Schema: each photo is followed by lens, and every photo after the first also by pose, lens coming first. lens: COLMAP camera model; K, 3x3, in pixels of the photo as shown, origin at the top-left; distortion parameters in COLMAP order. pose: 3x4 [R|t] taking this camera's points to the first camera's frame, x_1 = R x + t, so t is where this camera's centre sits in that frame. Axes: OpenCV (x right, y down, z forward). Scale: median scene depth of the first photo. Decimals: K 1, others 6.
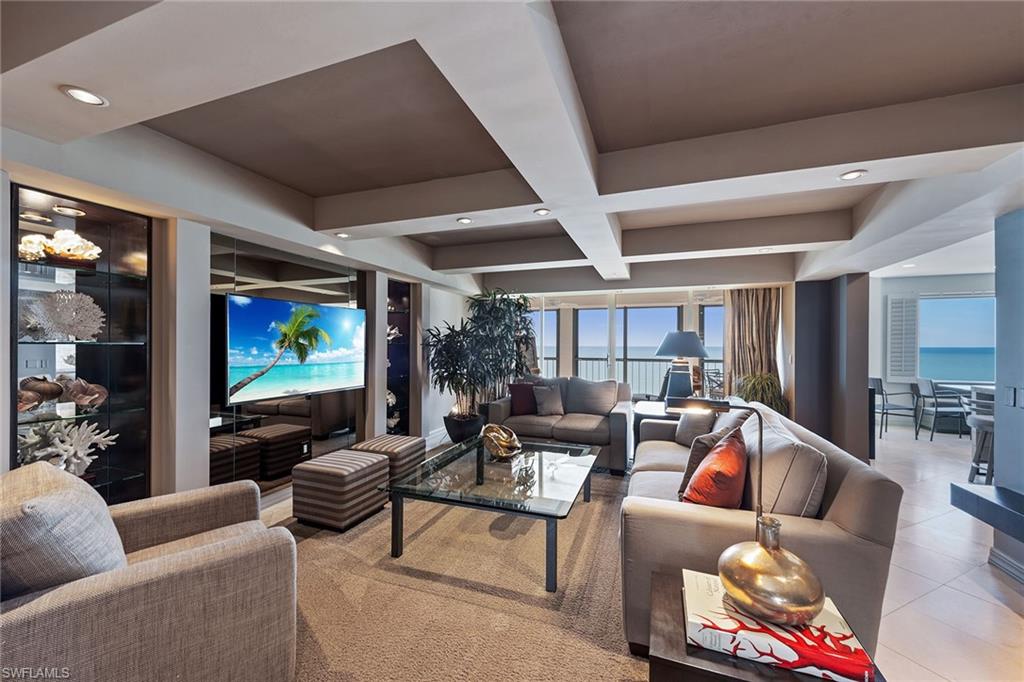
lens RADIAL K [[410.6, 0, 511.2], [0, 410.6, 343.3], [0, 0, 1]] dist [0.015358, -0.000673]
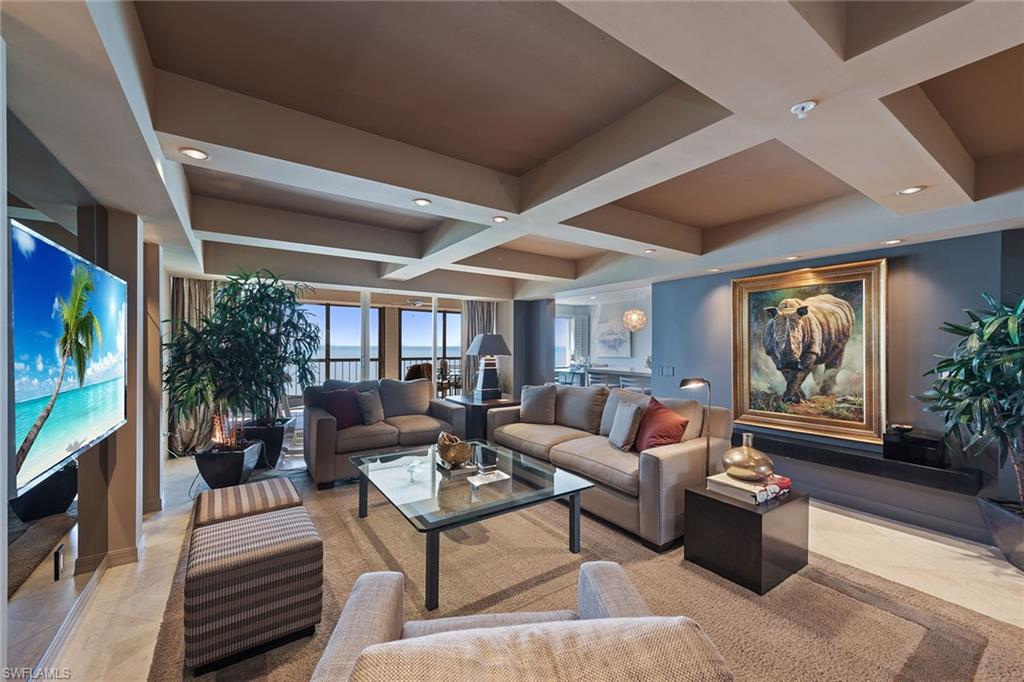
lens RADIAL K [[410.6, 0, 510.5], [0, 410.6, 349.3], [0, 0, 1]] dist [0.015358, -0.000673]
pose [[0.568469, -0.009926, 0.822645, -0.588685], [-0.004798, 0.999870, 0.015380, -0.003913], [-0.822691, -0.012690, 0.568347, 0.287539]]
